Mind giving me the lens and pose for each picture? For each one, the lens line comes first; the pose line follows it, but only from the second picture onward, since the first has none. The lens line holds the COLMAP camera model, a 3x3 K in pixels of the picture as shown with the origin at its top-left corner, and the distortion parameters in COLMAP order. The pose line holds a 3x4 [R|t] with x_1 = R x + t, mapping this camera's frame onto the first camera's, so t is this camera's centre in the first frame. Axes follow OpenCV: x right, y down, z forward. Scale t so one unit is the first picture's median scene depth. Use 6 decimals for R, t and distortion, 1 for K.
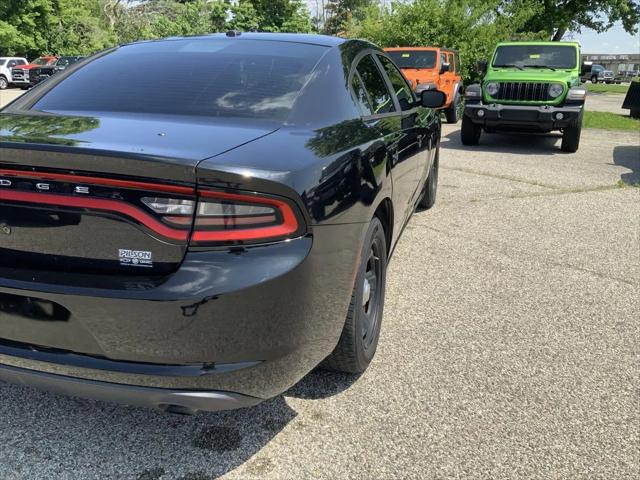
lens RADIAL K [[532.1, 0, 320.0], [0, 532.1, 240.0], [0, 0, 1]] dist [0.040333, -0.085833]
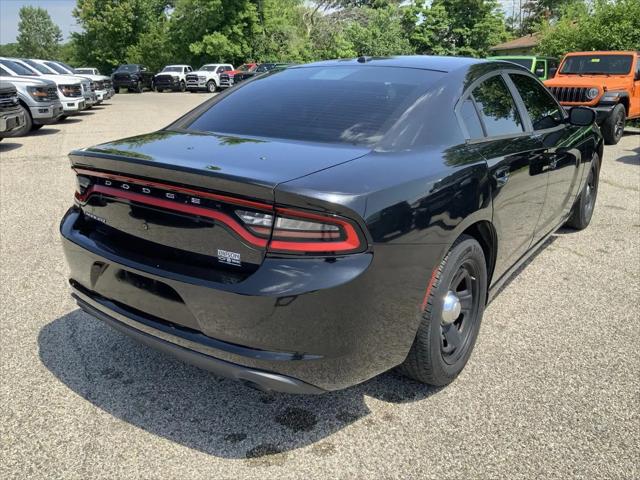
lens RADIAL K [[532.1, 0, 320.0], [0, 532.1, 240.0], [0, 0, 1]] dist [0.040333, -0.085833]
pose [[0.946104, 0.087437, -0.311836, 0.150309], [-0.089135, 0.995980, 0.008834, -0.023604], [0.311355, 0.019438, 0.950095, -0.071945]]
